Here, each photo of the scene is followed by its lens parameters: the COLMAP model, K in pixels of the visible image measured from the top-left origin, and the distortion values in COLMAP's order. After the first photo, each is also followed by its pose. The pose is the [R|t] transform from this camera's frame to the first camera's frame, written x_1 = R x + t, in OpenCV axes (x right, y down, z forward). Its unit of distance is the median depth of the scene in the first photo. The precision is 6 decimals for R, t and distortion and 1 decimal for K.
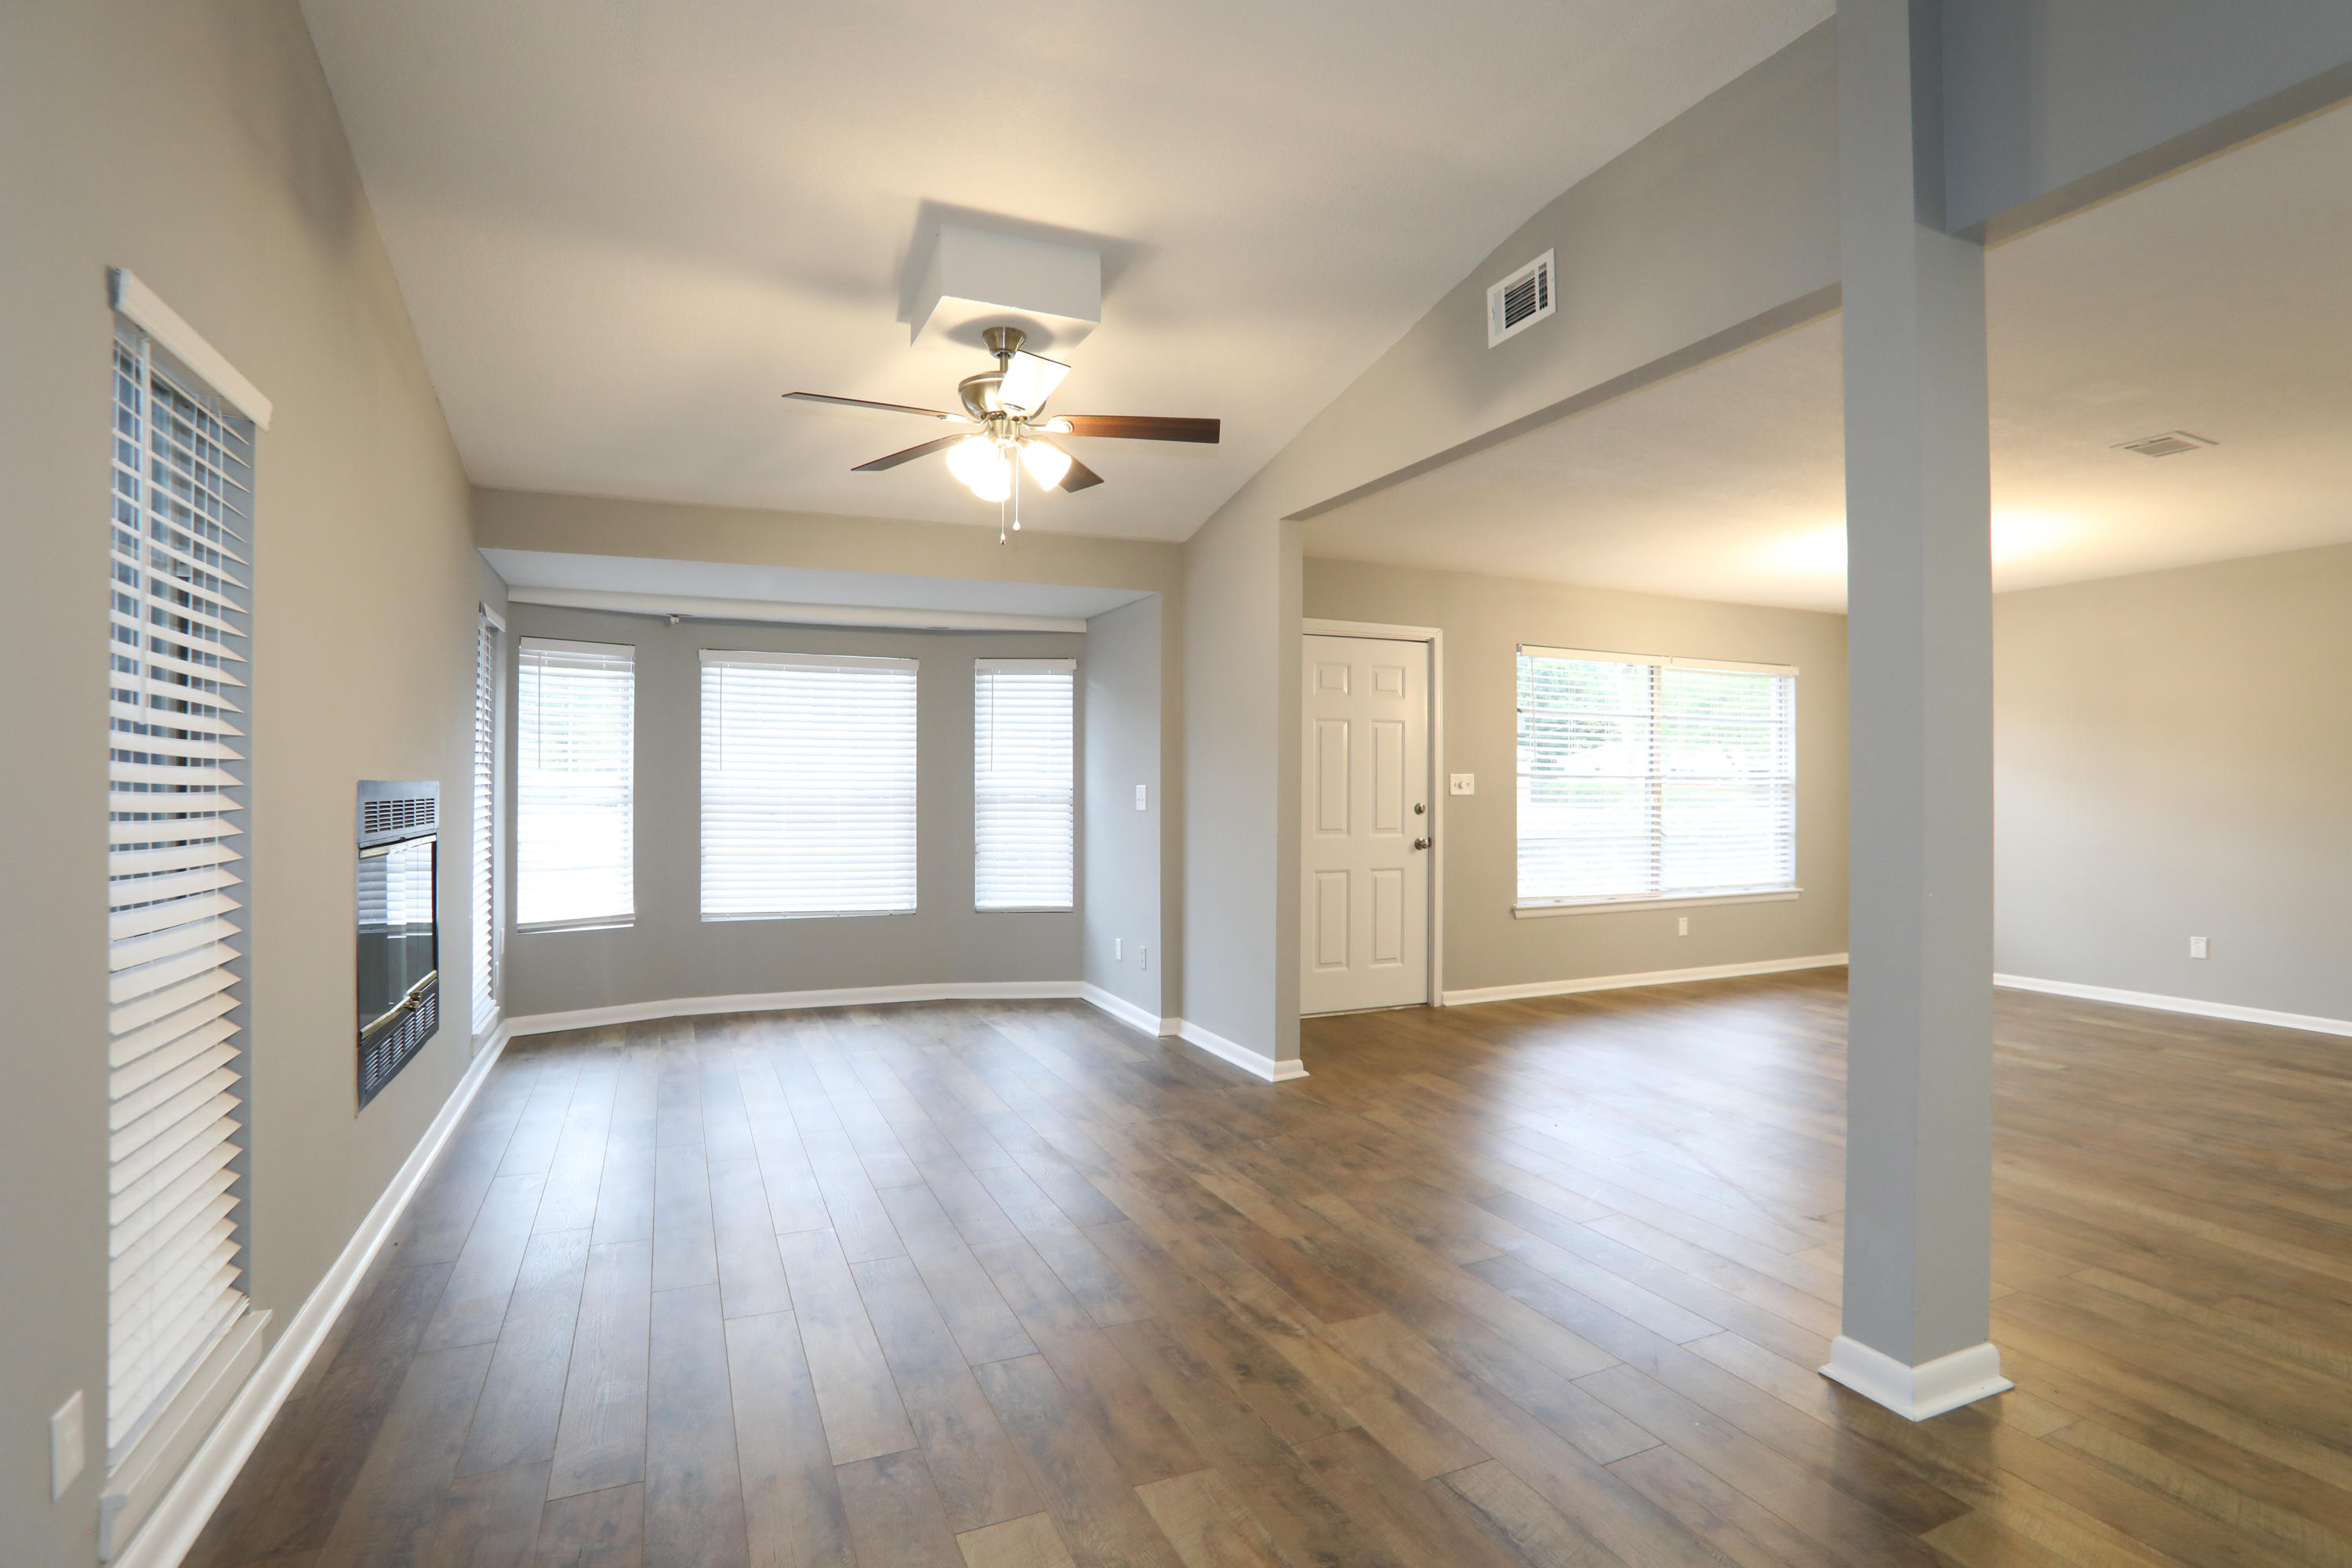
lens RADIAL K [[1131.6, 0, 1150.9], [0, 1131.6, 781.7], [0, 0, 1]] dist [-0.042976, 0.002393]
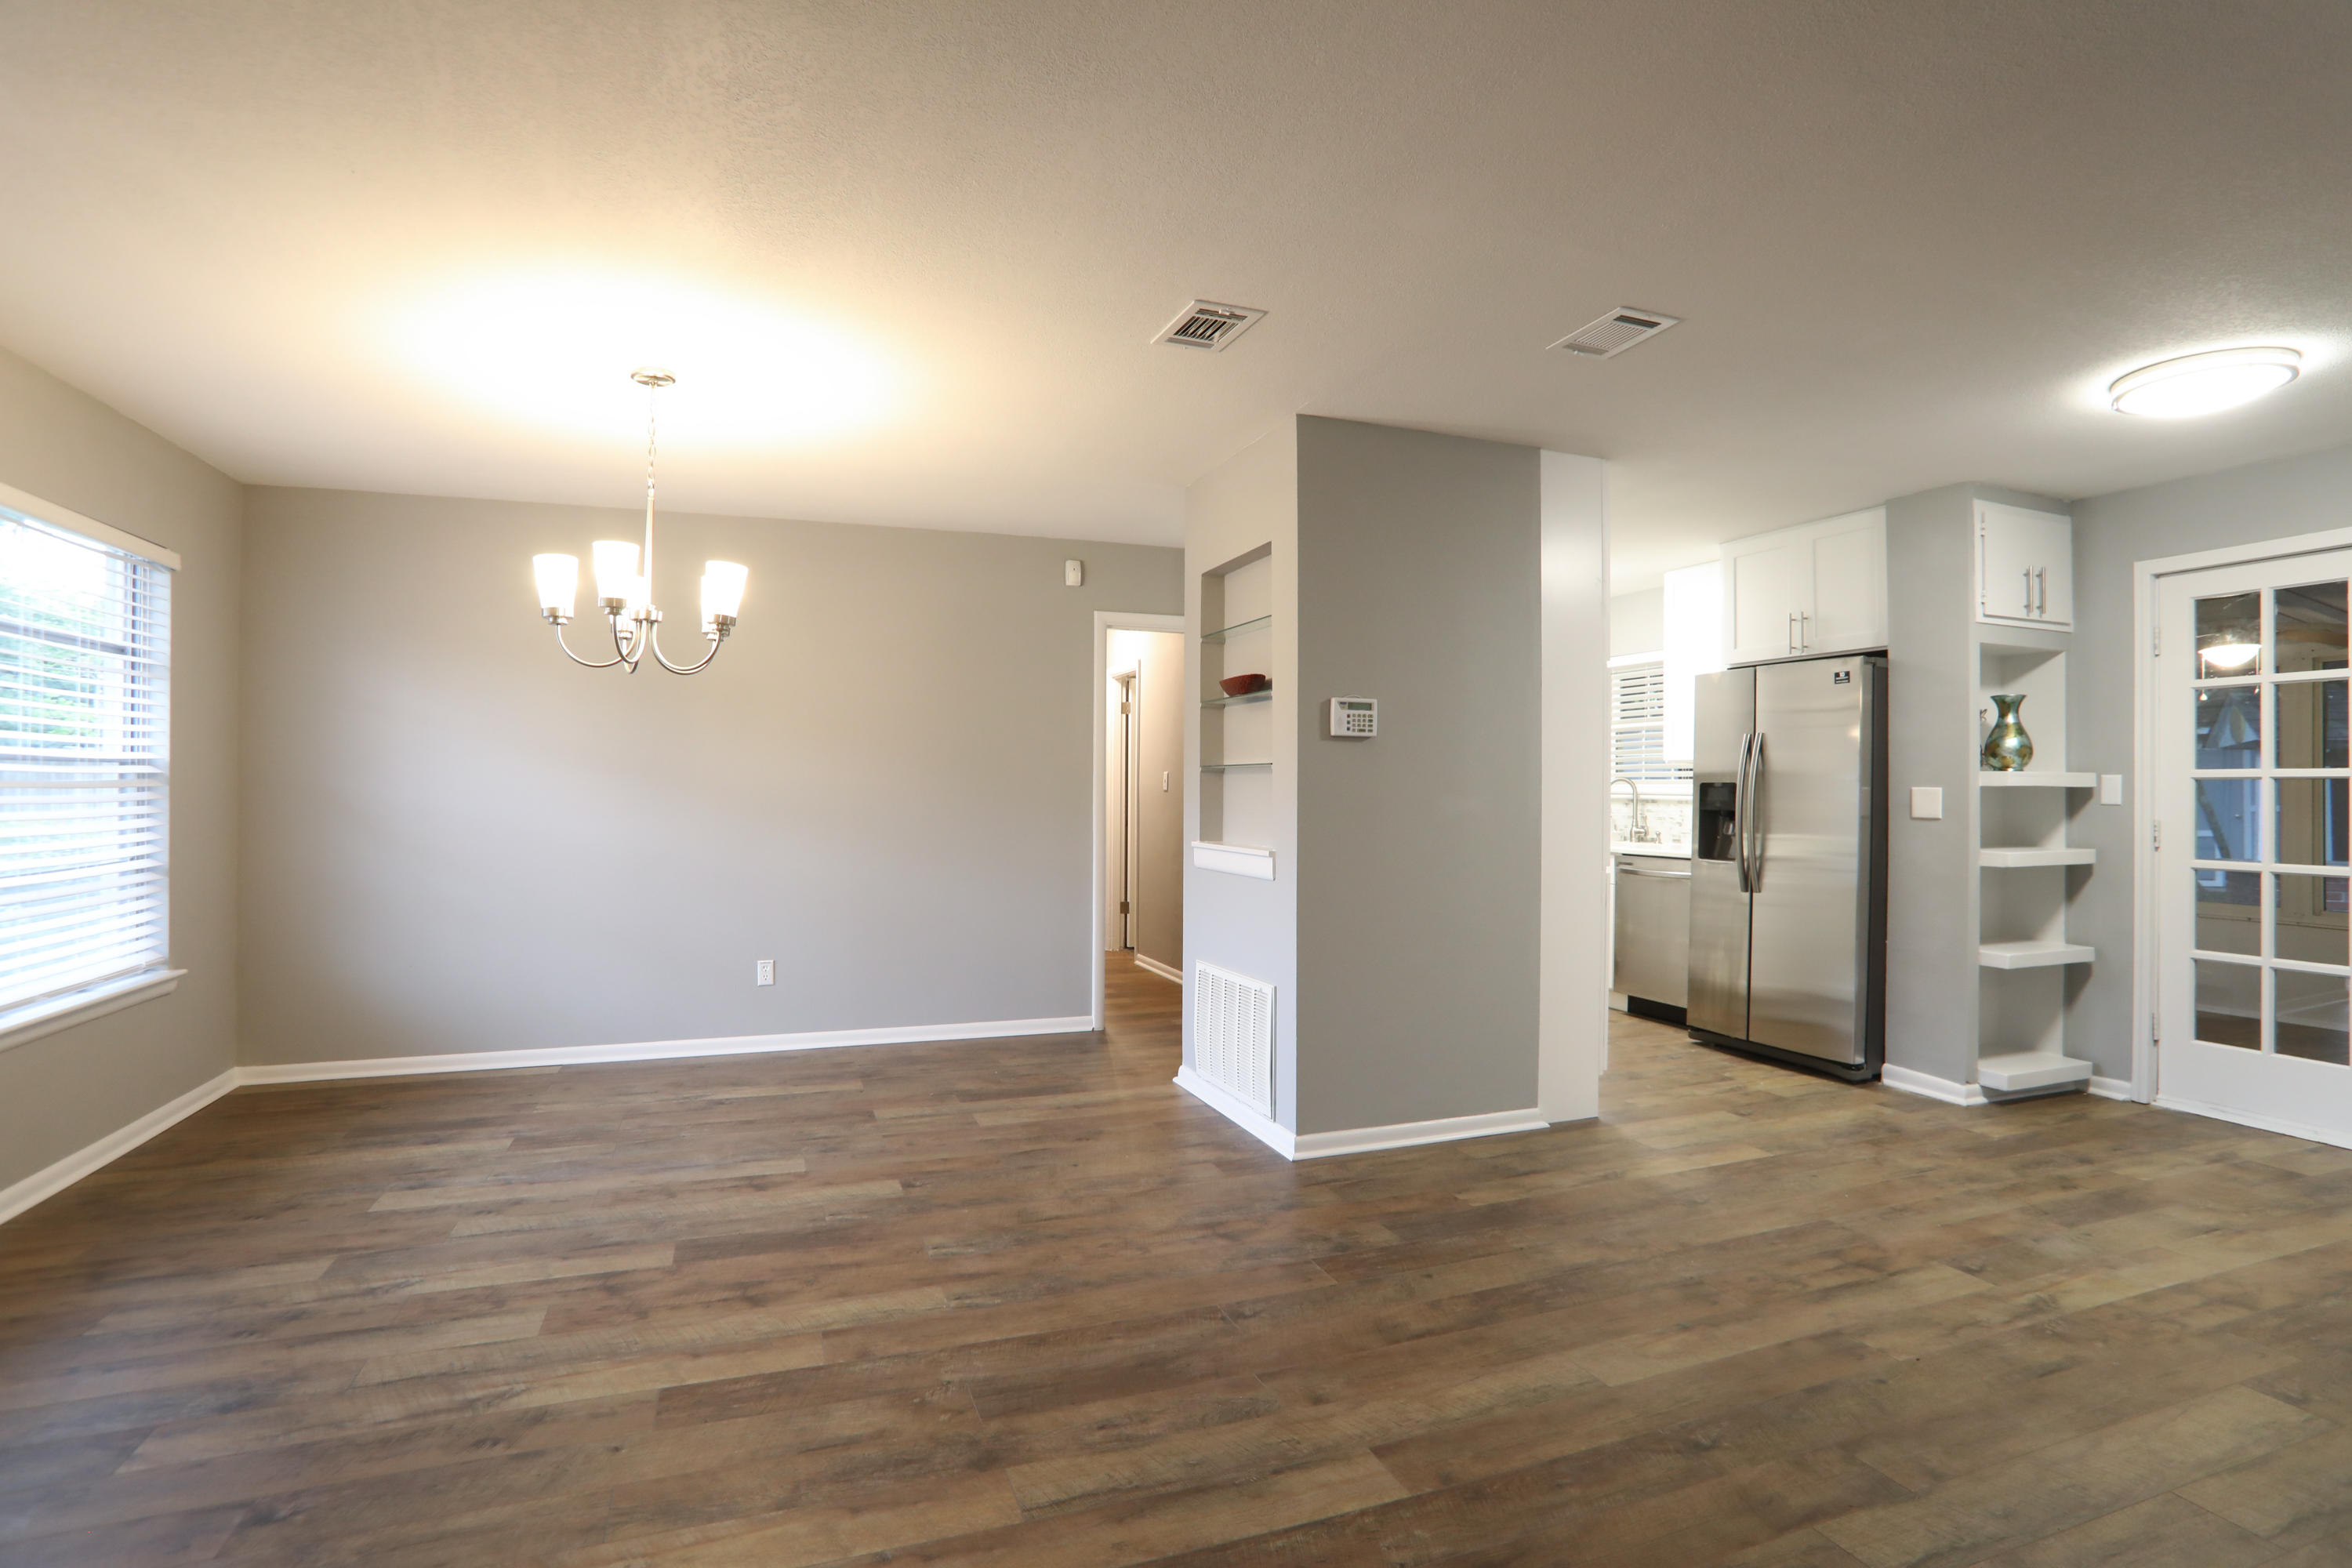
lens RADIAL K [[1131.6, 0, 1187.2], [0, 1131.6, 785.0], [0, 0, 1]] dist [-0.042976, 0.002393]
pose [[0.042013, 0.005958, 0.999099, 0.098310], [-0.003978, 0.999975, -0.005796, 0.009996], [-0.999109, -0.003731, 0.042035, 0.589321]]
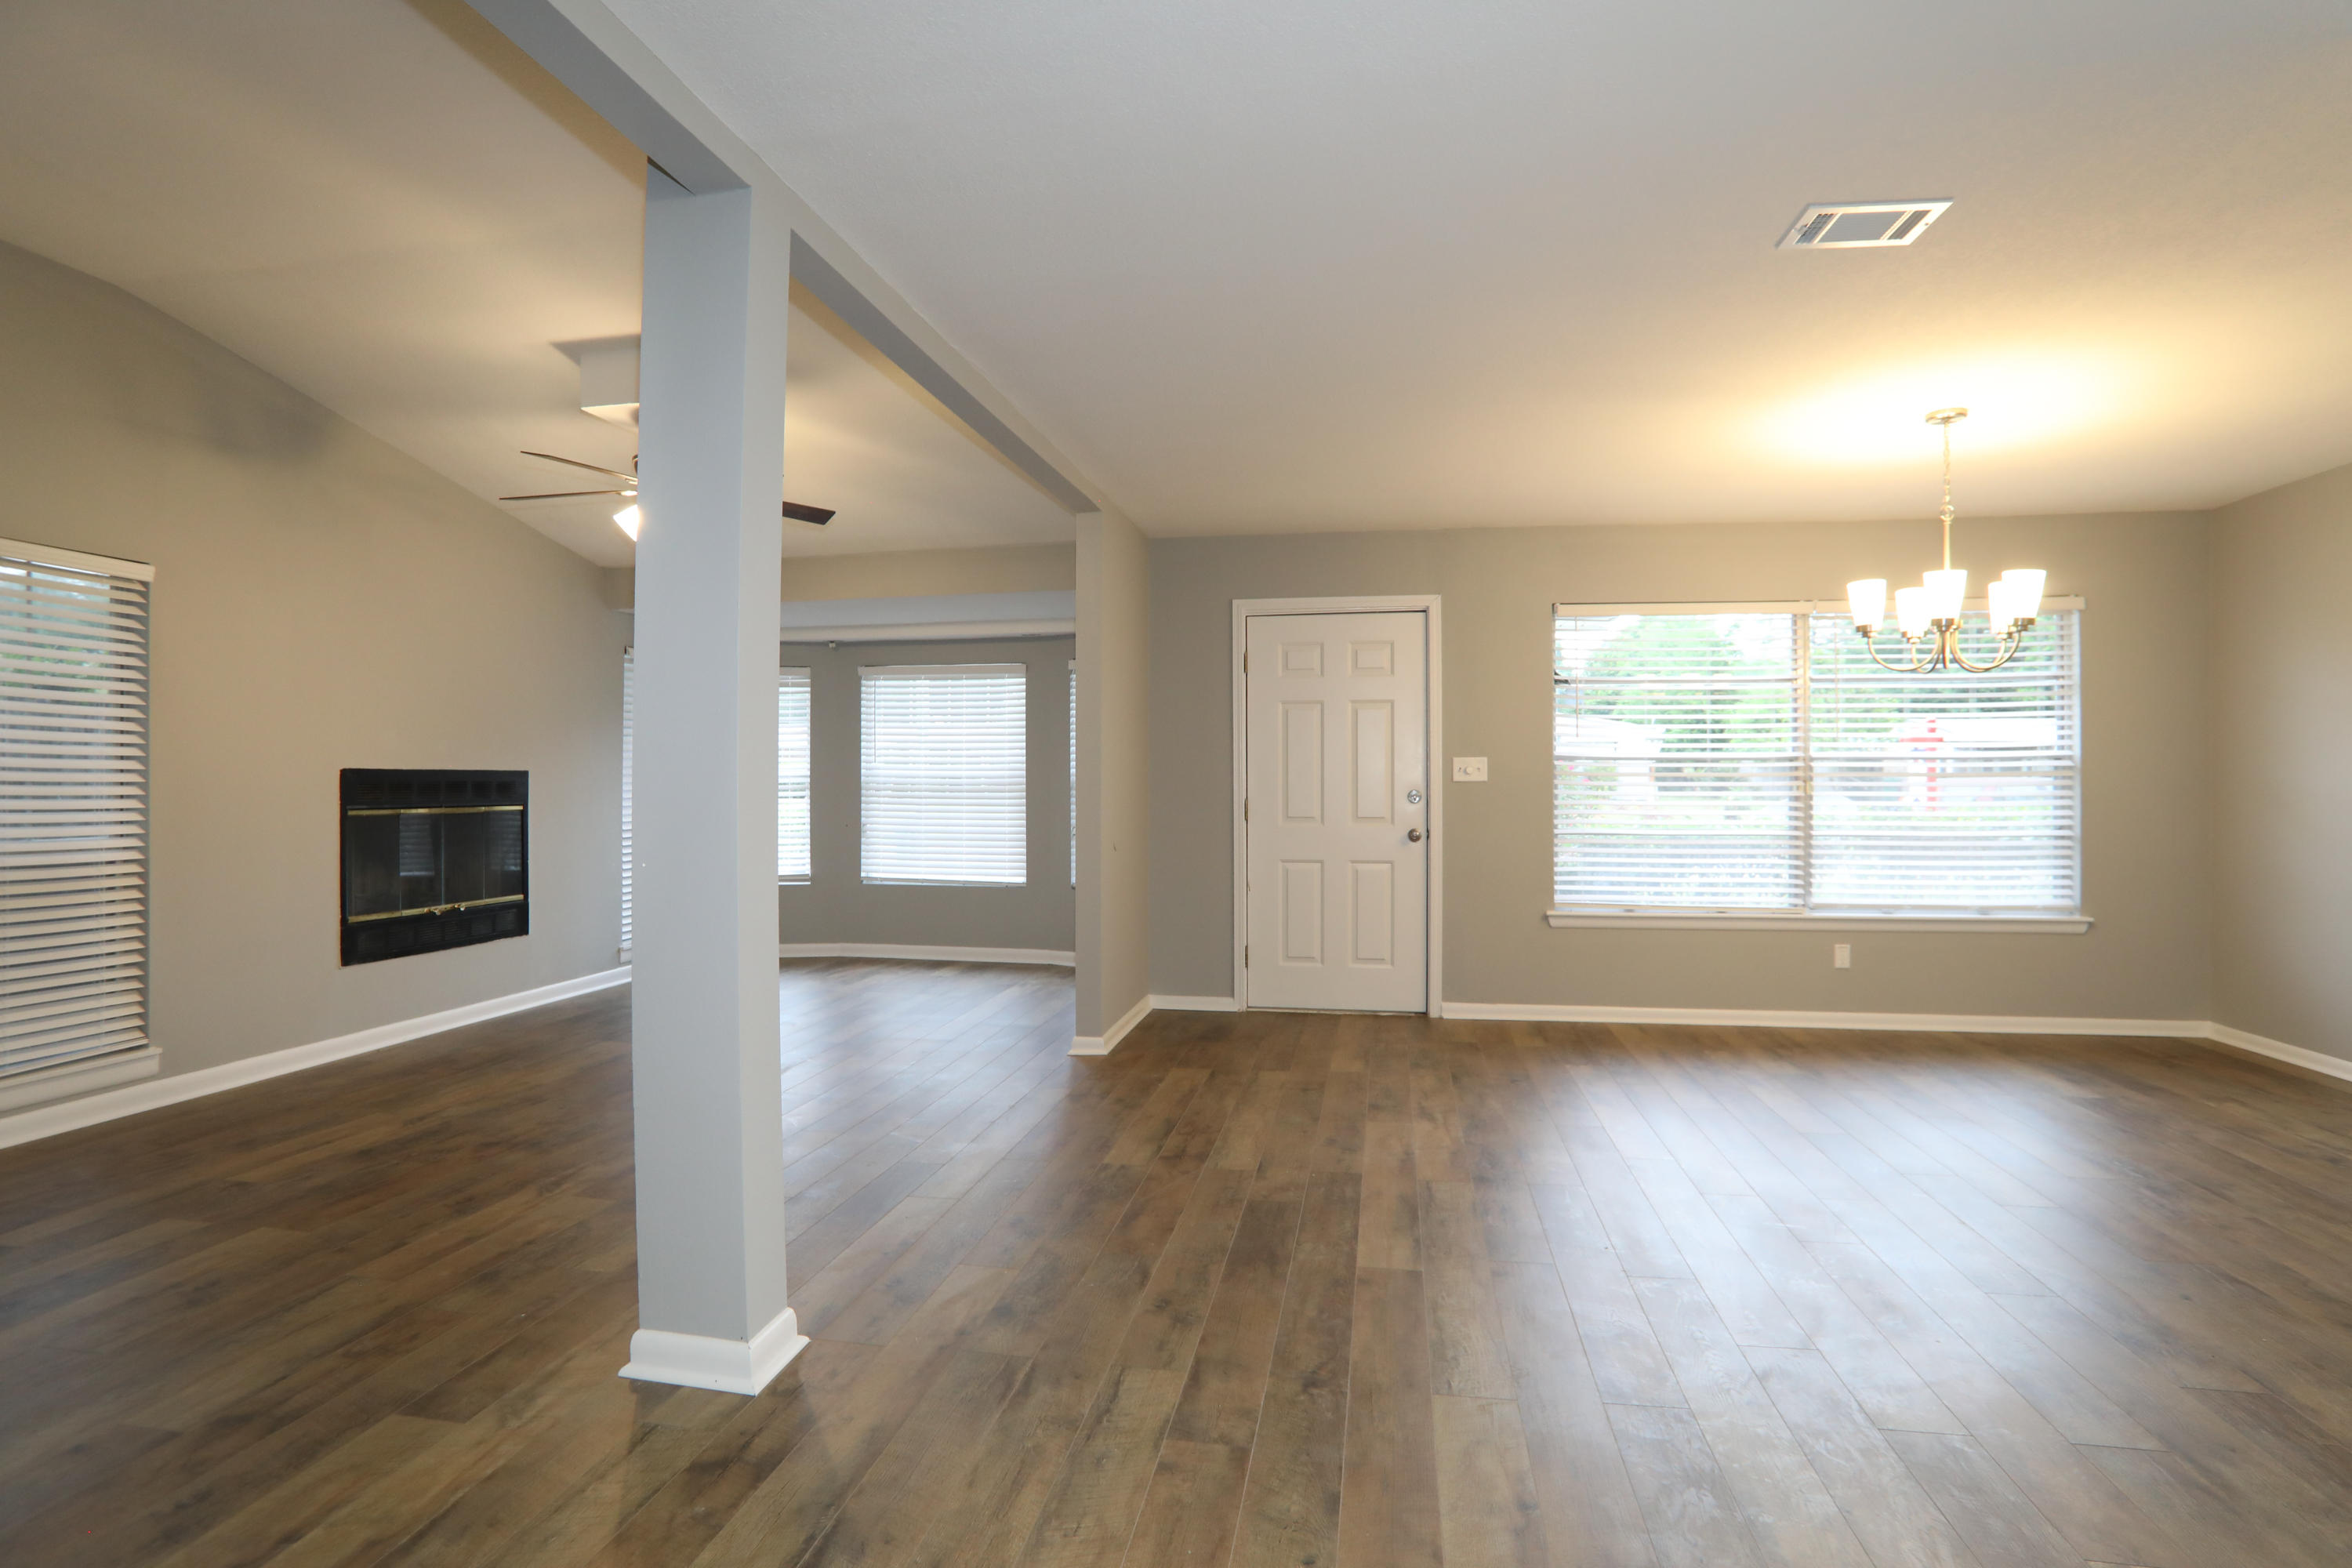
lens RADIAL K [[1131.6, 0, 1177.6], [0, 1131.6, 778.7], [0, 0, 1]] dist [-0.042976, 0.002393]
pose [[0.831437, -0.003834, -0.555605, 0.581503], [0.004007, 0.999992, -0.000905, 0.009757], [0.555604, -0.001474, 0.831446, 0.143763]]
